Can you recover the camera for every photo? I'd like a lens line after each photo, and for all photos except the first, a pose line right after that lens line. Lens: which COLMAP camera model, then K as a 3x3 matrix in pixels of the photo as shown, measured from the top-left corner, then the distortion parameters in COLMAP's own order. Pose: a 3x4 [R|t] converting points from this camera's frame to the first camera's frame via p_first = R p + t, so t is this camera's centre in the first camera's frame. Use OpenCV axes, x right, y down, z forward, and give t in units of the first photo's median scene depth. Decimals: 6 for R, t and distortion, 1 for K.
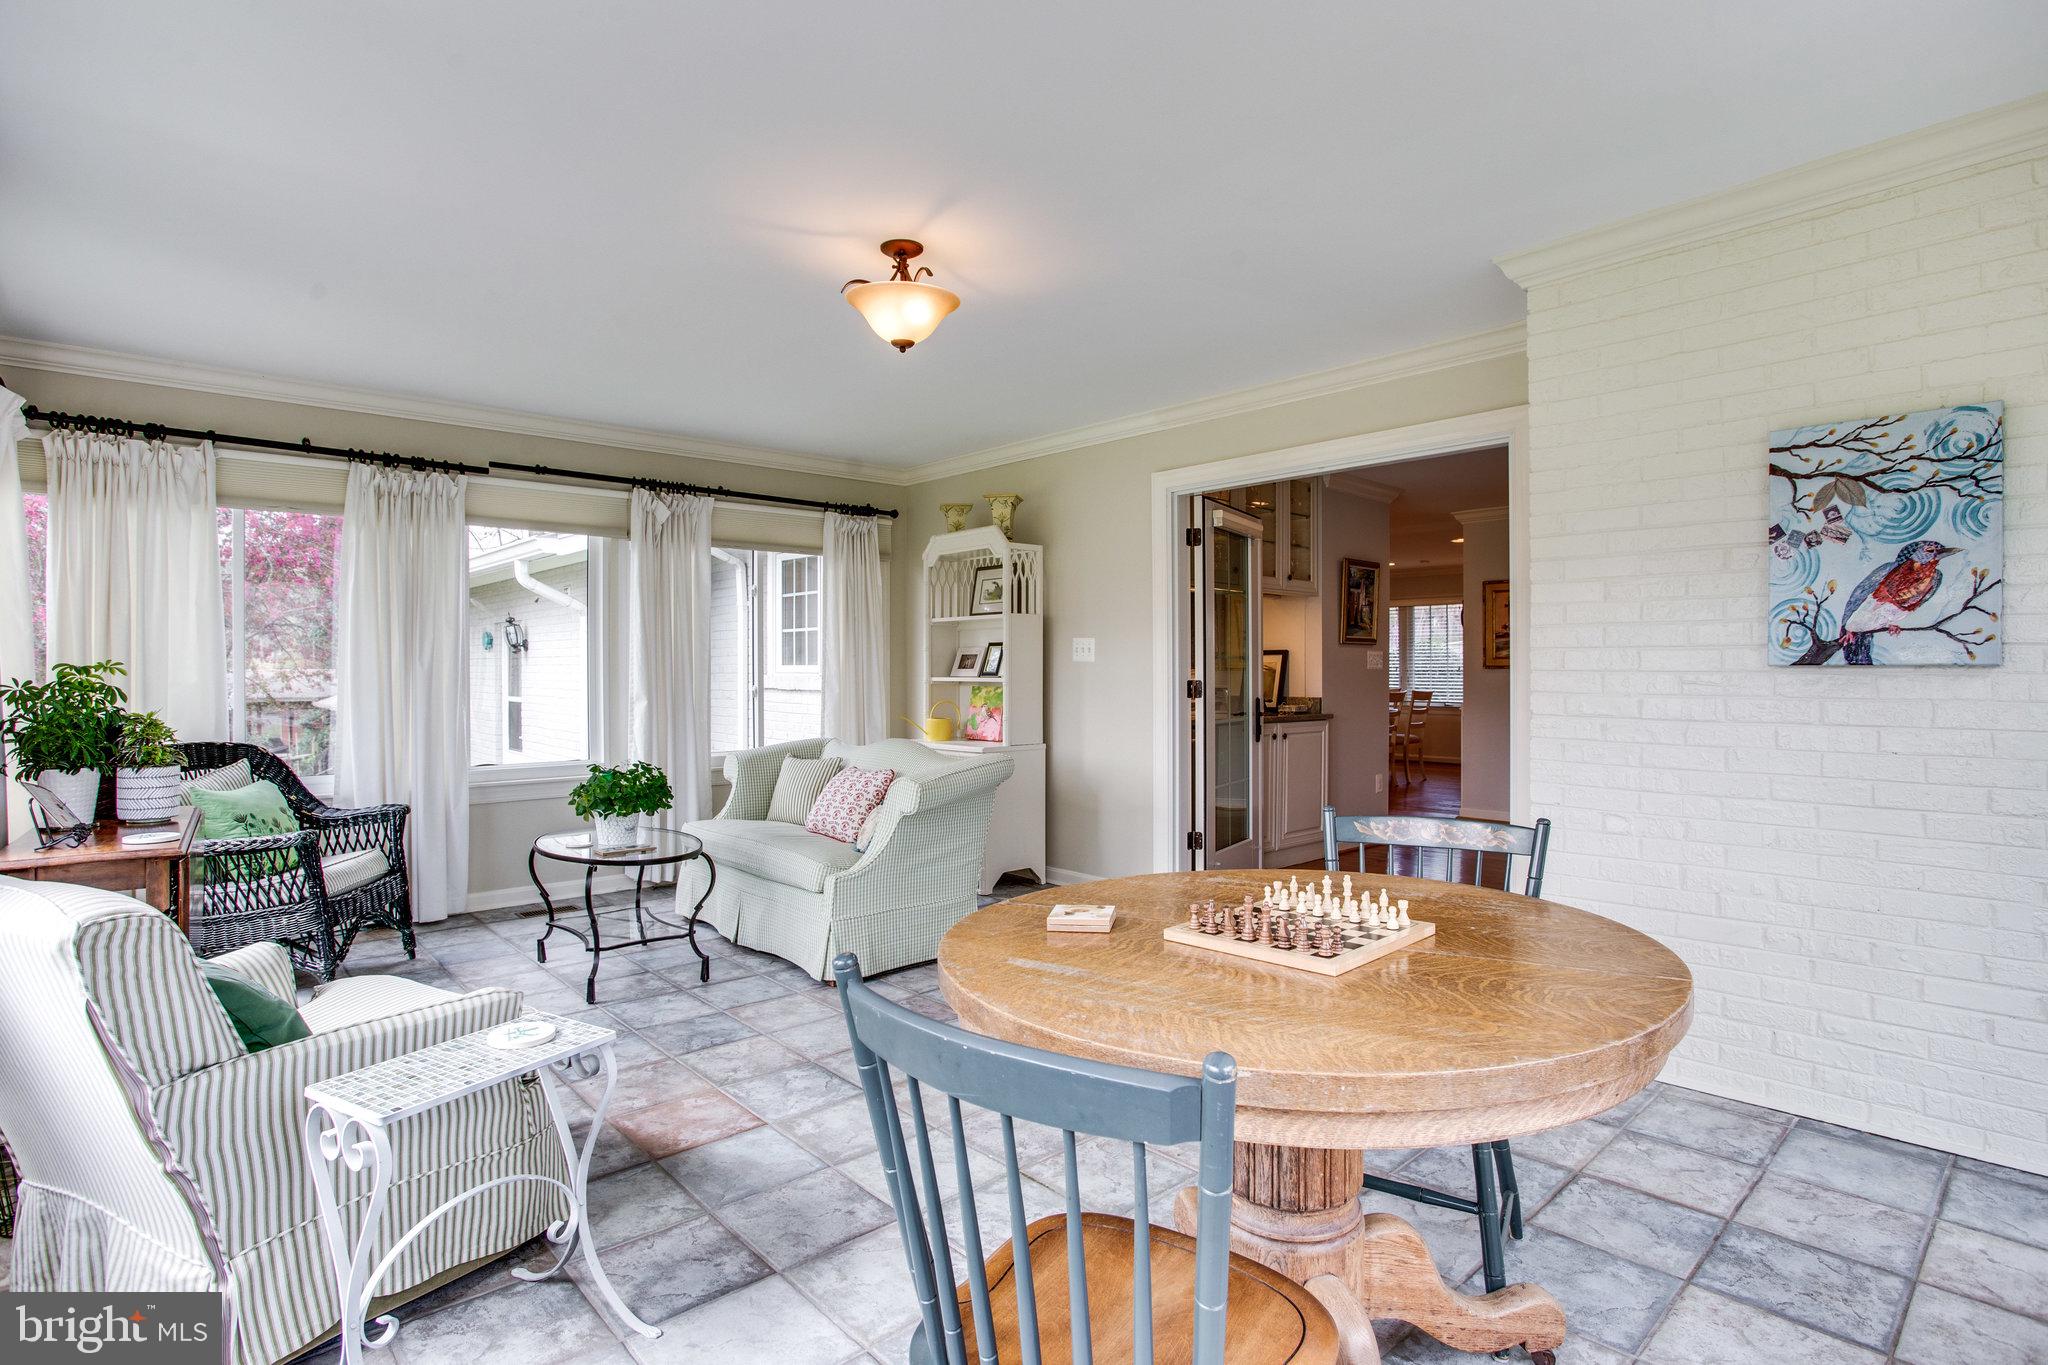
lens RADIAL K [[1005.1, 0, 1039.6], [0, 1005.1, 675.6], [0, 0, 1]] dist [-0.064379, 0.024464]
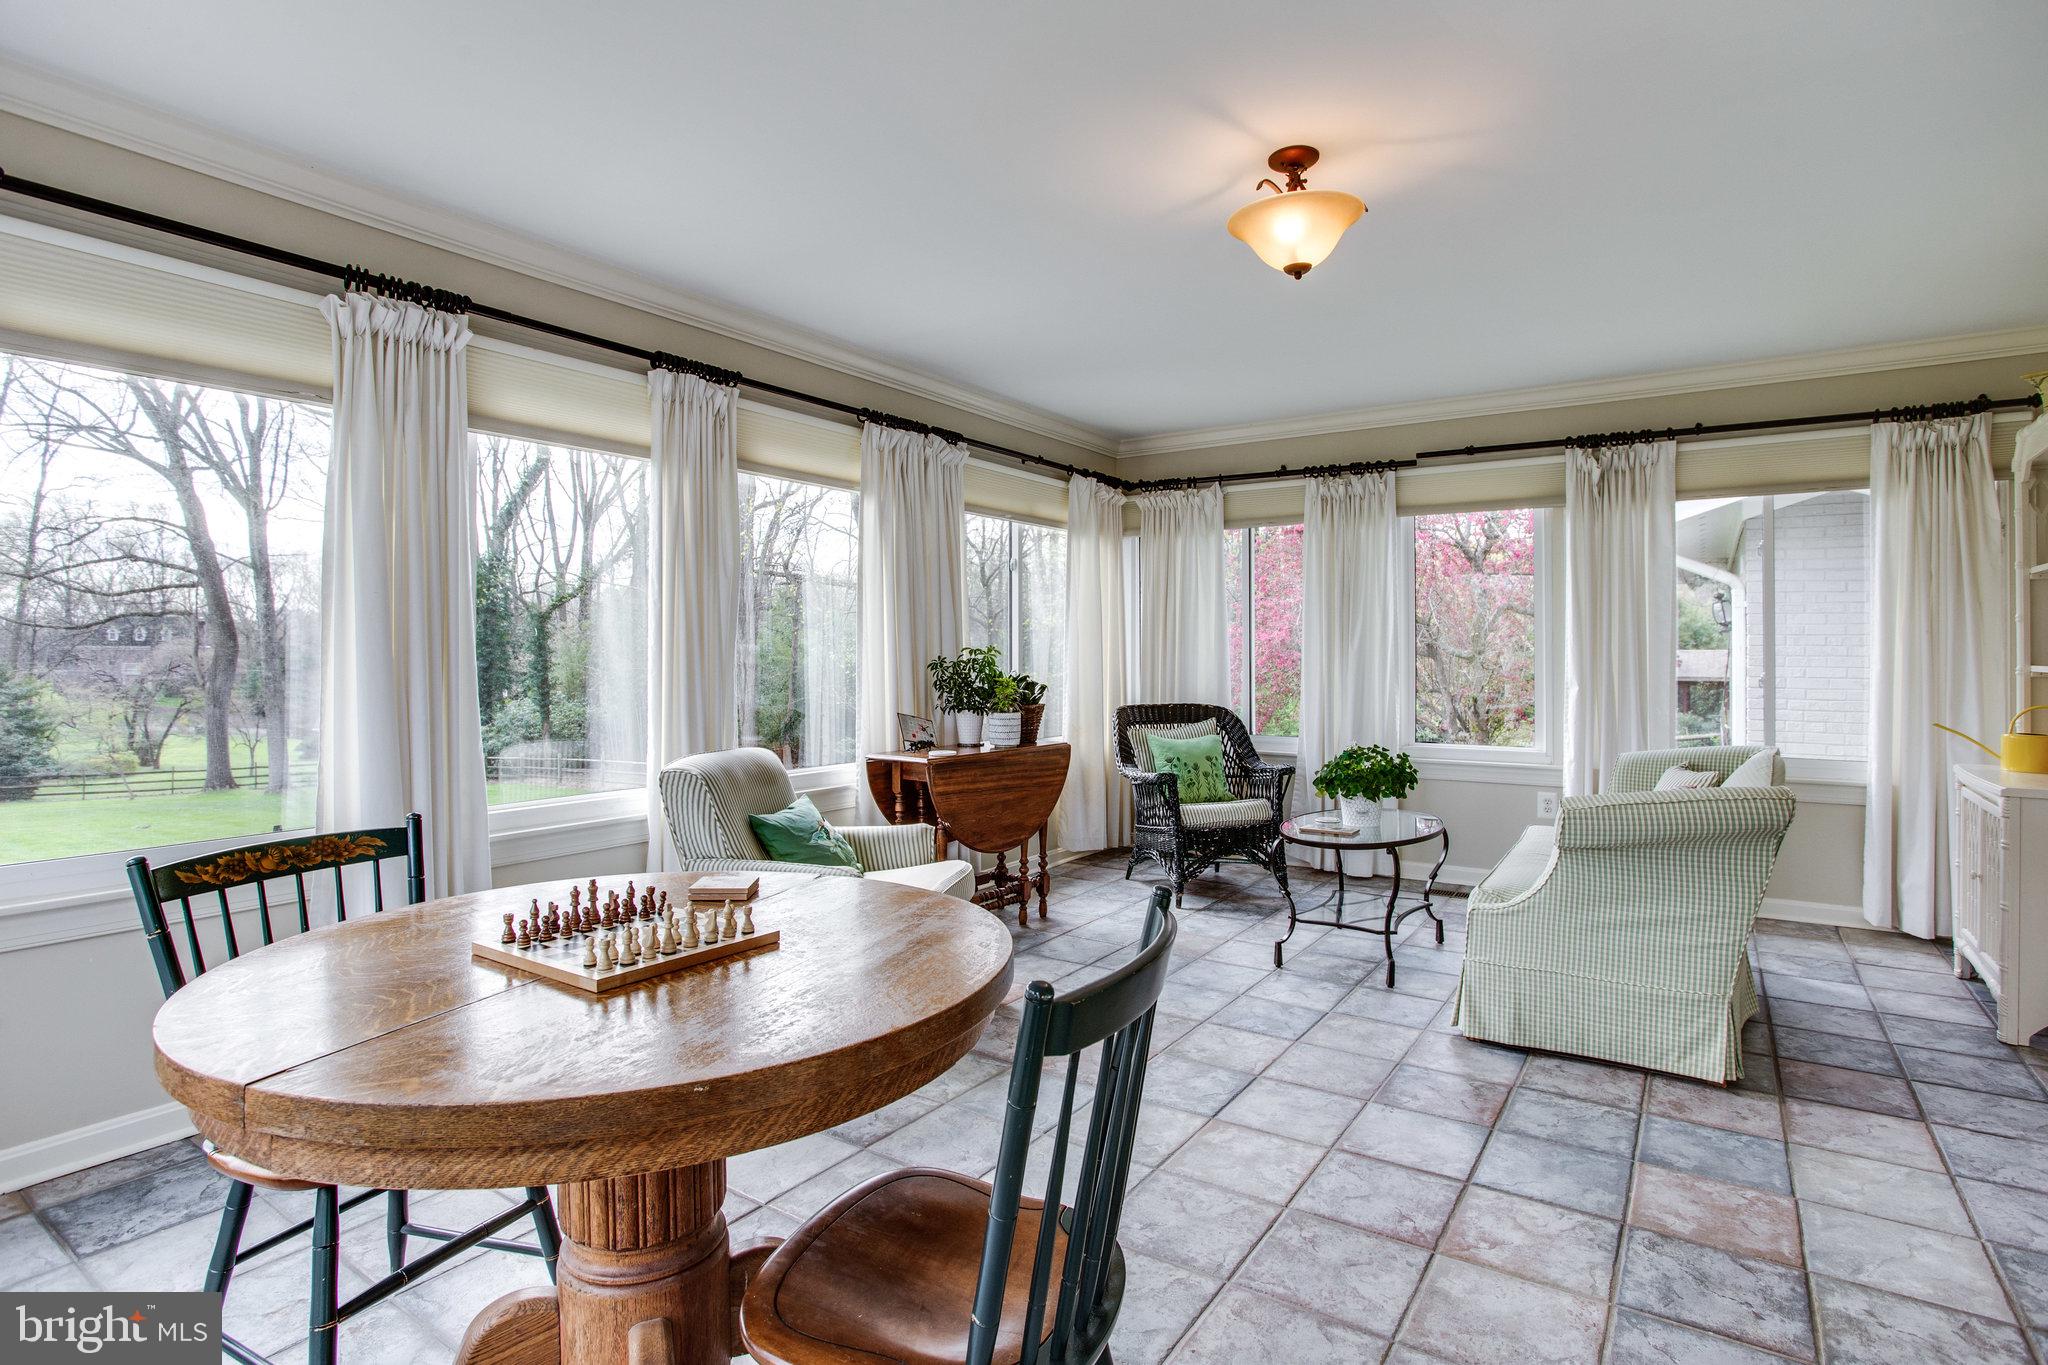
lens RADIAL K [[1017.5, 0, 1061.6], [0, 1017.5, 659.2], [0, 0, 1]] dist [-0.061550, 0.028381]
pose [[0.244420, 0.012848, -0.969584, 0.526726], [-0.007159, 0.999909, 0.011445, -0.009441], [0.969643, 0.004143, 0.244489, 0.492583]]
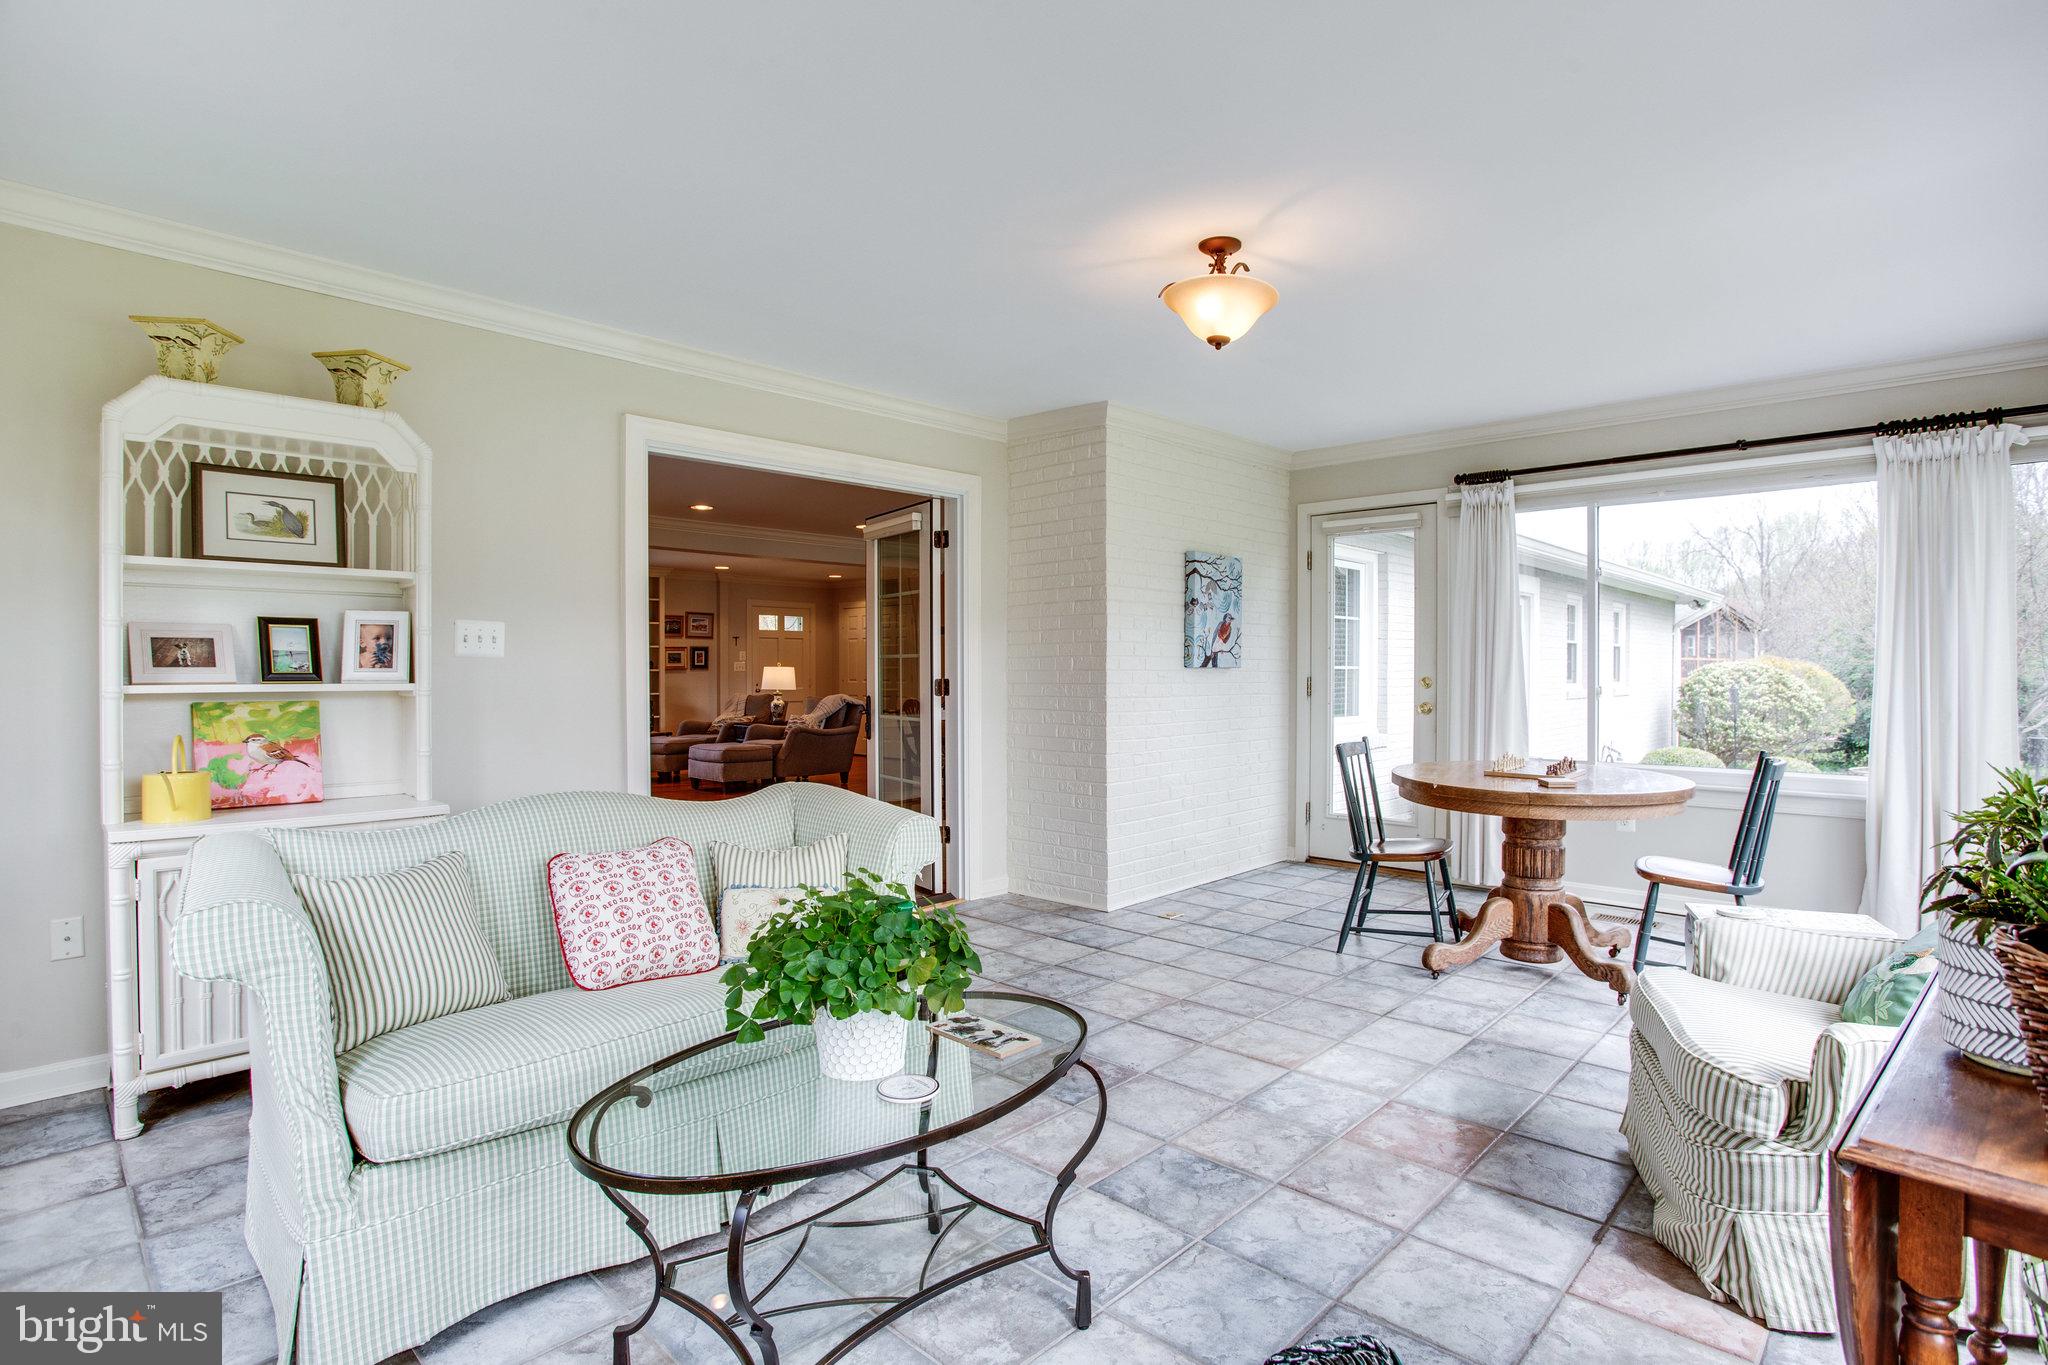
lens RADIAL K [[1005.1, 0, 1039.6], [0, 1005.1, 675.6], [0, 0, 1]] dist [-0.064379, 0.024464]
pose [[-0.052119, -0.003636, 0.998634, -0.928858], [0.006931, 0.999968, 0.004003, -0.002776], [-0.998617, 0.007130, -0.052092, 1.018391]]
